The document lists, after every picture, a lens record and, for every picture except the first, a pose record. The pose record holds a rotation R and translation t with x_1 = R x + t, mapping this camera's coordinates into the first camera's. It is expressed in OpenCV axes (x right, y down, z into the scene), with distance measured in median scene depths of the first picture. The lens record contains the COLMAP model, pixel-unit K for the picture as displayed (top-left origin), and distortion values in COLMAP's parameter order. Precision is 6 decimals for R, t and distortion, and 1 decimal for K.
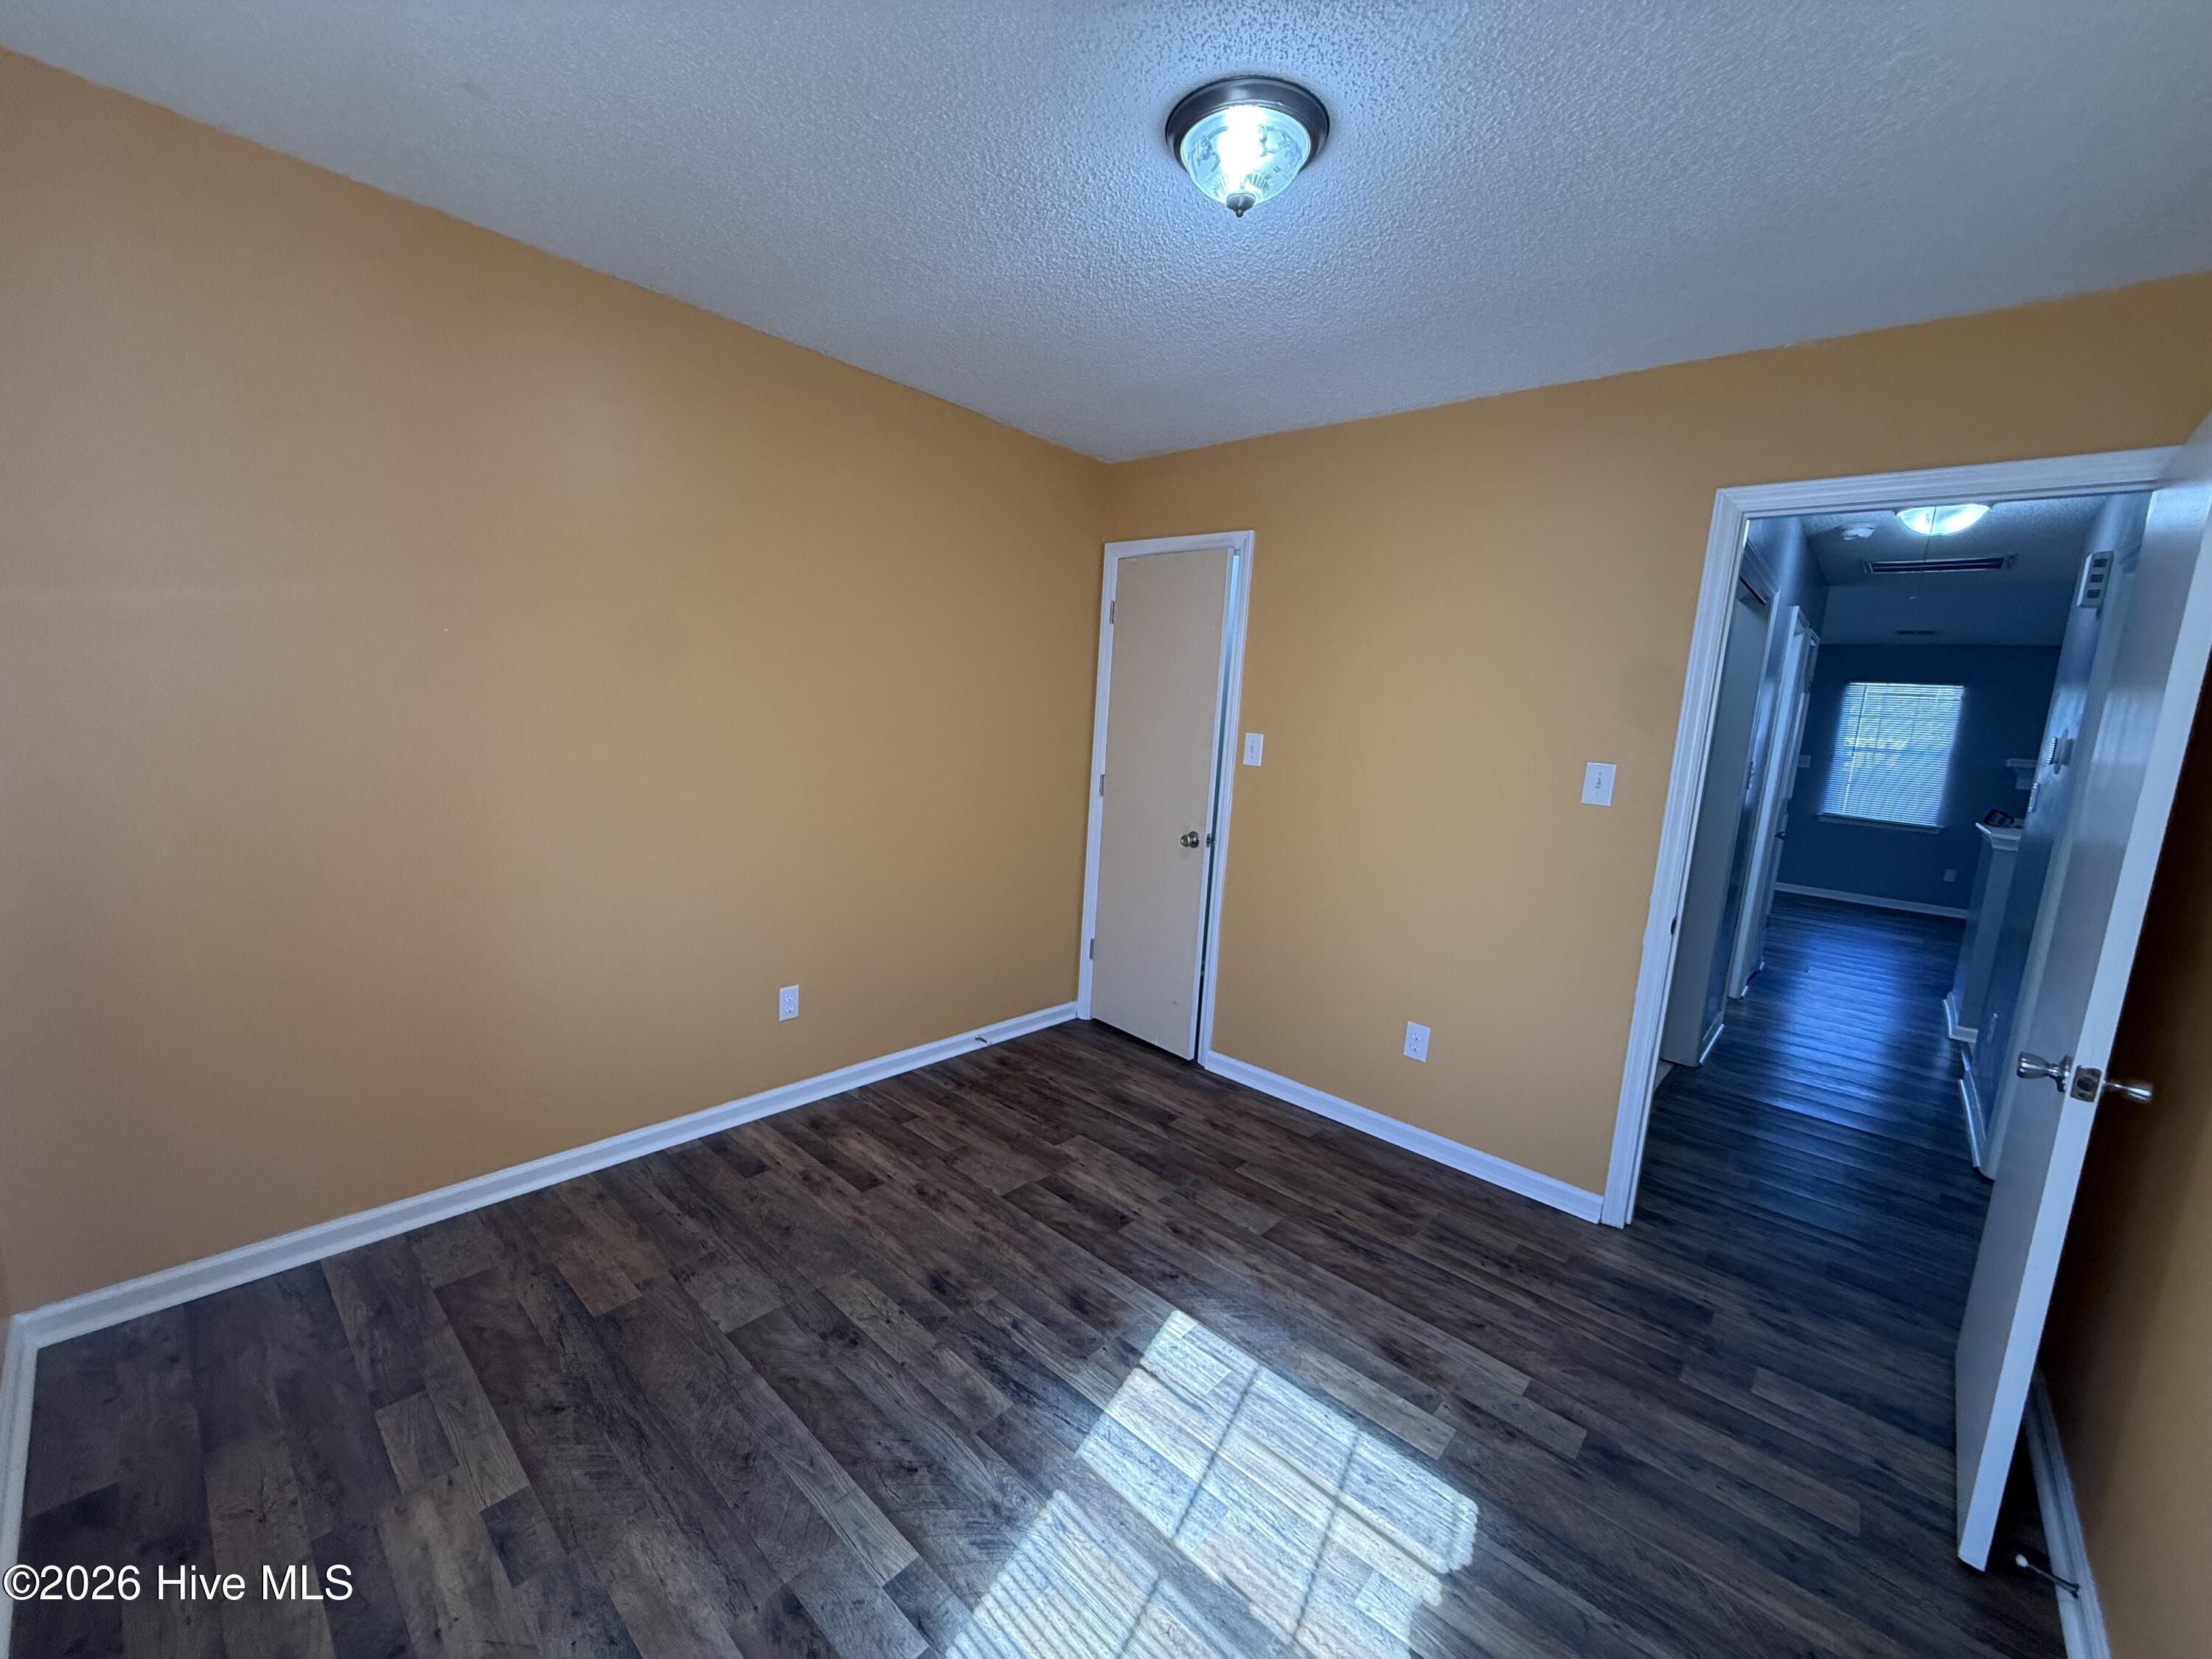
lens RADIAL K [[879.8, 0, 1098.8], [0, 879.8, 833.7], [0, 0, 1]] dist [-0.000679, 0.000511]
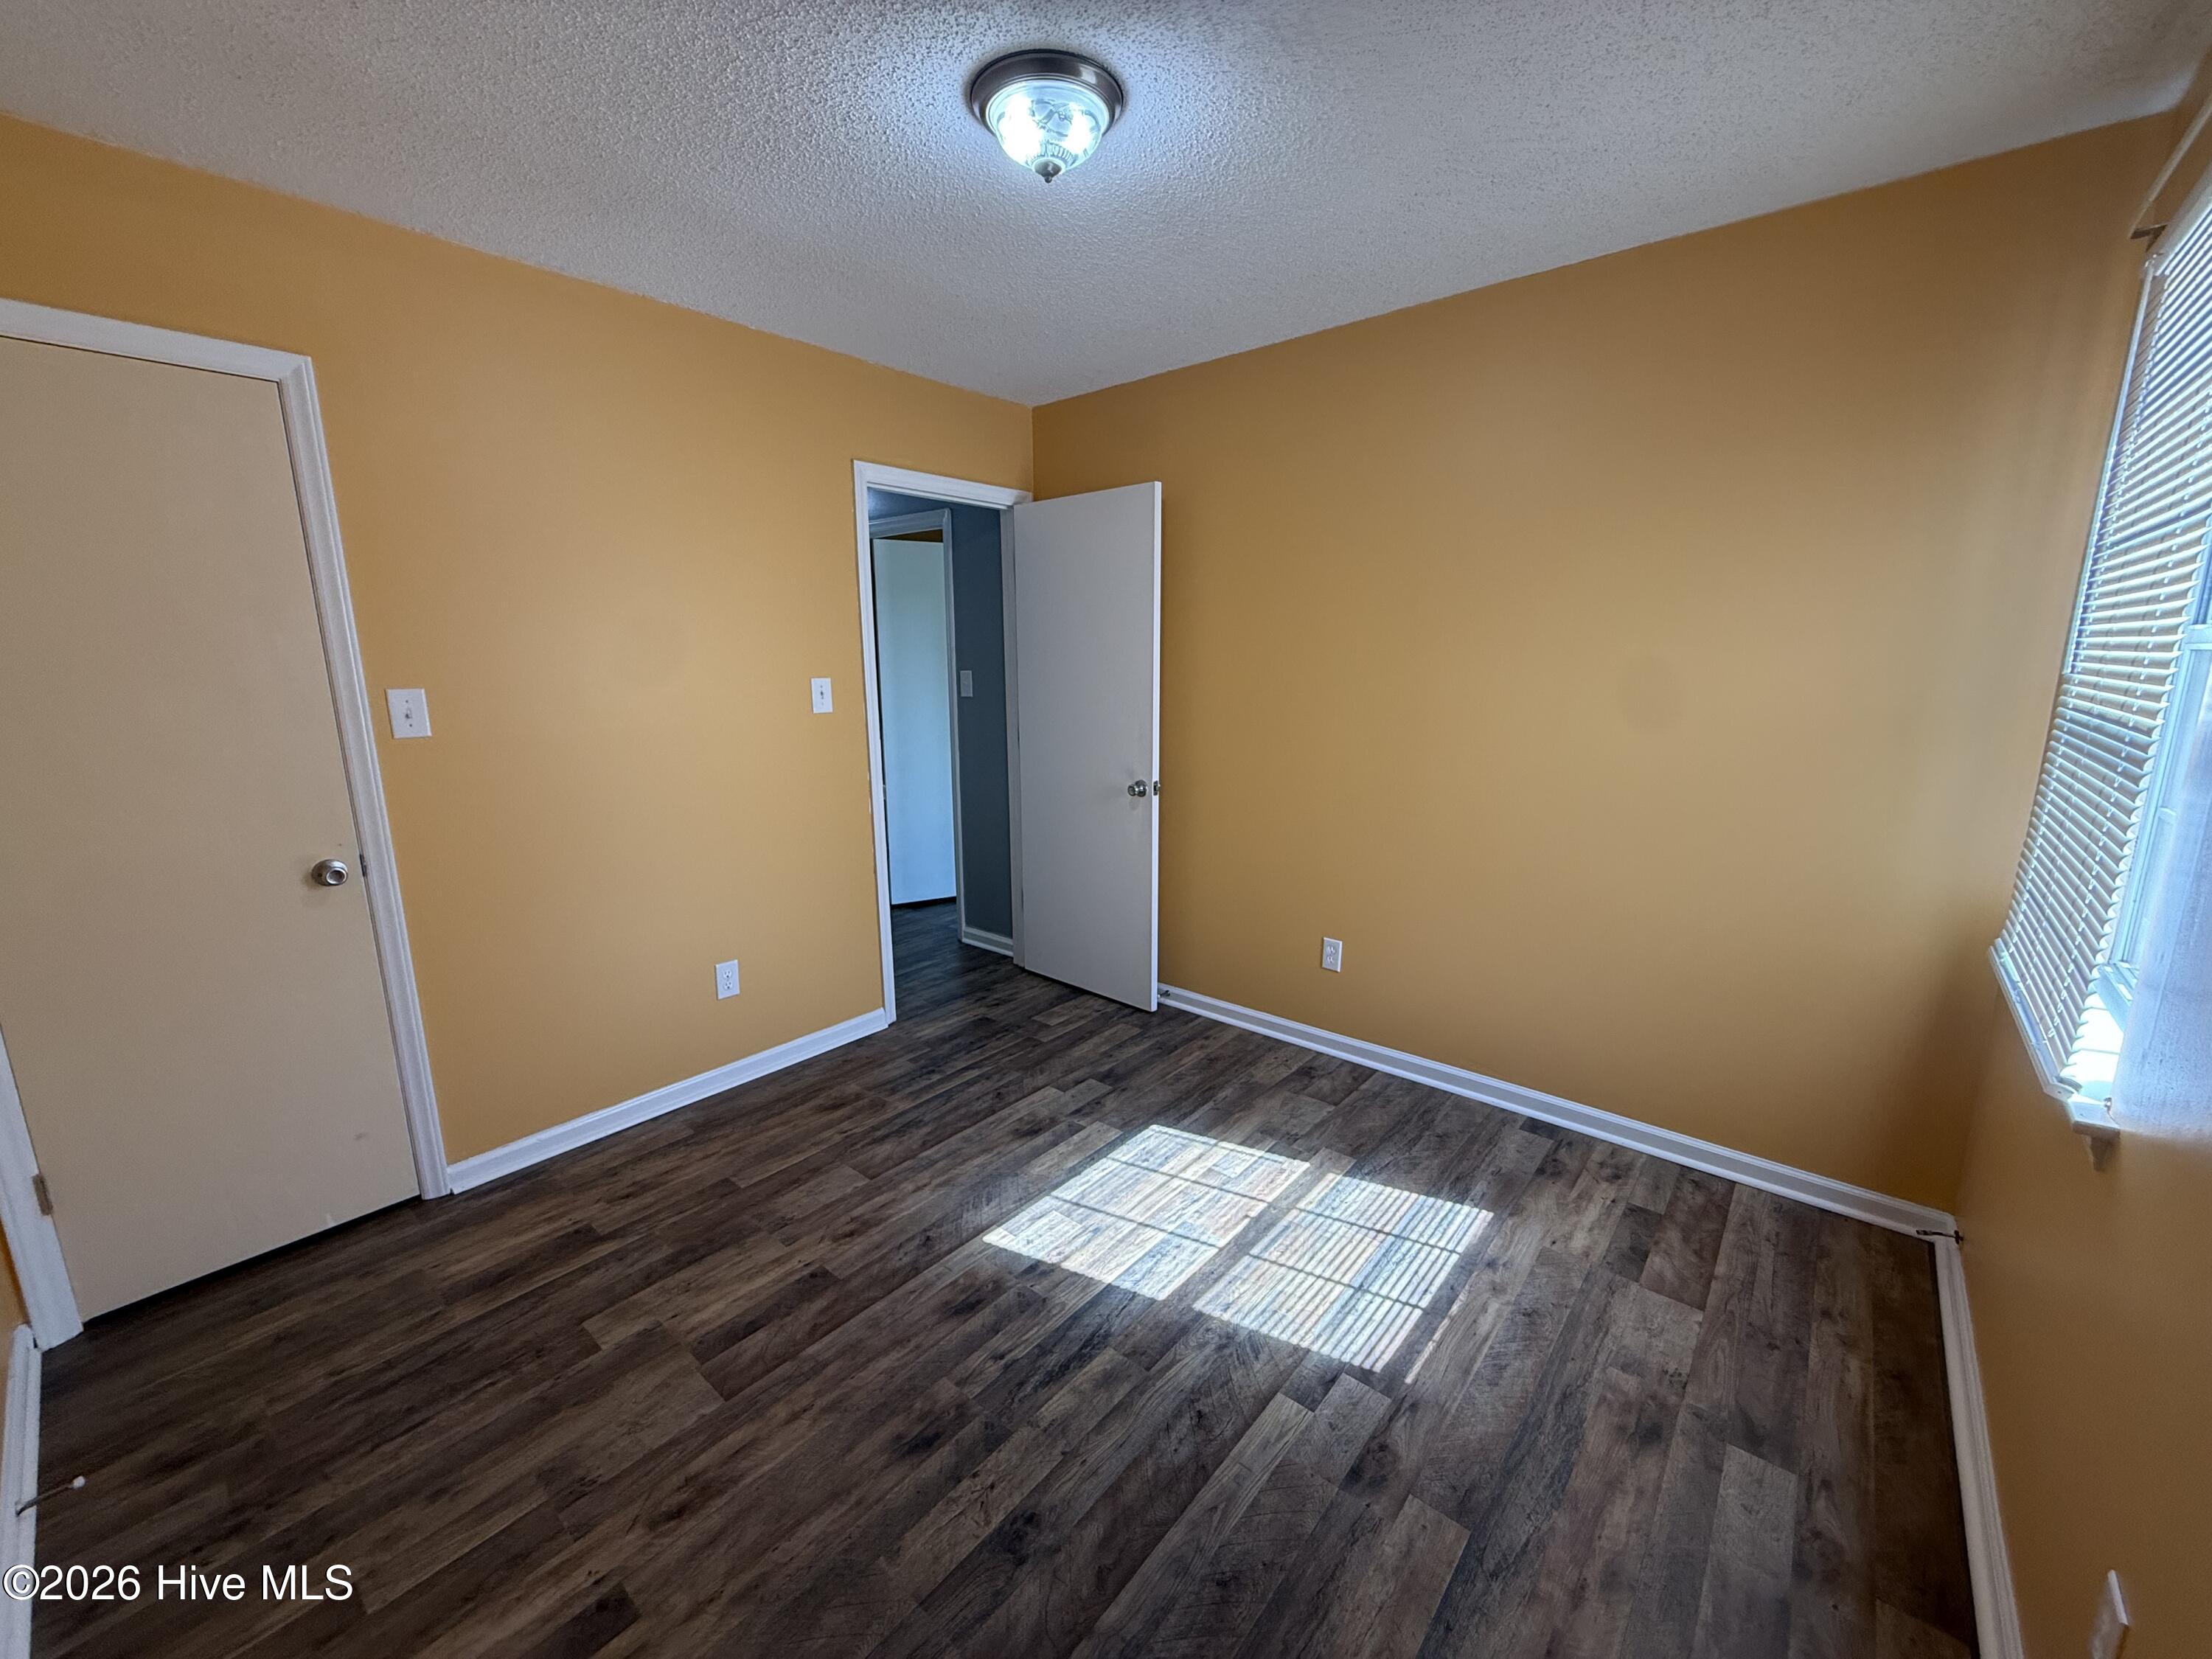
lens RADIAL K [[879.8, 0, 1100.2], [0, 879.8, 831.4], [0, 0, 1]] dist [-0.000679, 0.000511]
pose [[-0.030517, -0.259846, 0.965168, -0.849916], [0.152712, 0.953069, 0.261417, -0.176595], [-0.987799, 0.155371, 0.010596, 0.829409]]
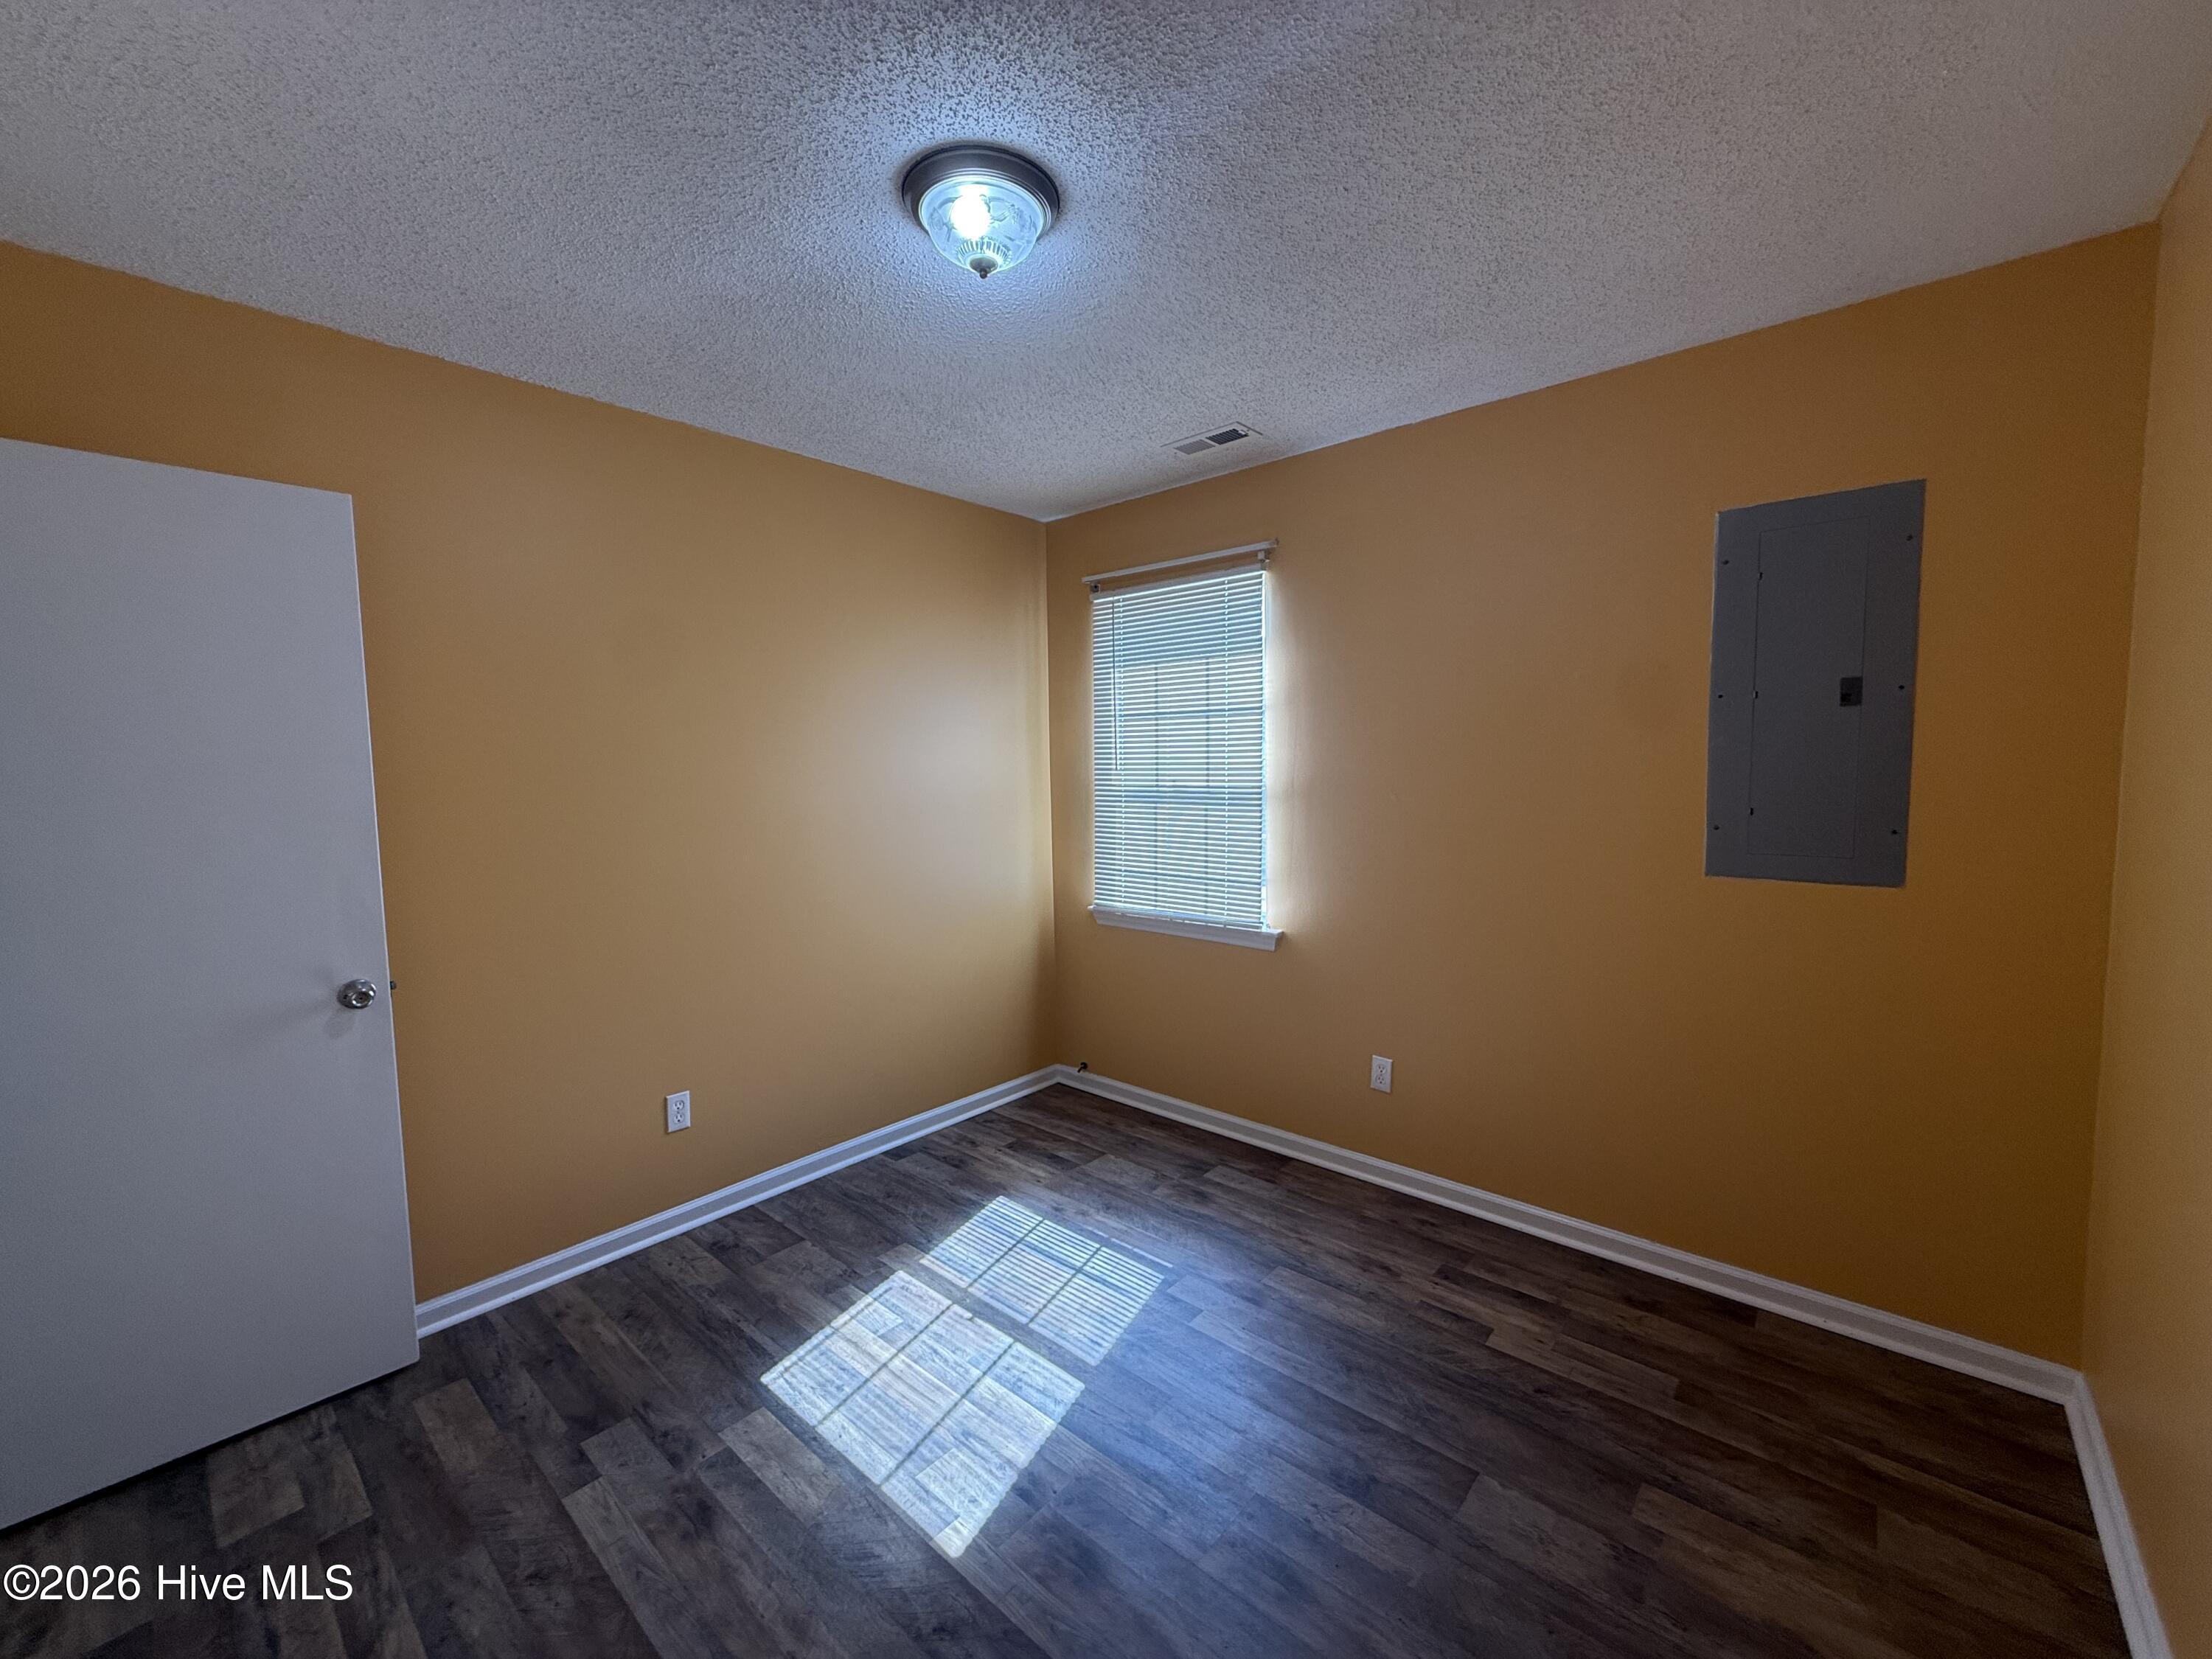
lens RADIAL K [[879.8, 0, 1102.4], [0, 879.8, 827.7], [0, 0, 1]] dist [-0.000679, 0.000511]
pose [[-0.998698, -0.047867, -0.017653, 0.006528], [-0.050588, 0.973953, 0.221036, -0.246804], [0.006613, 0.221641, -0.975106, 1.703838]]
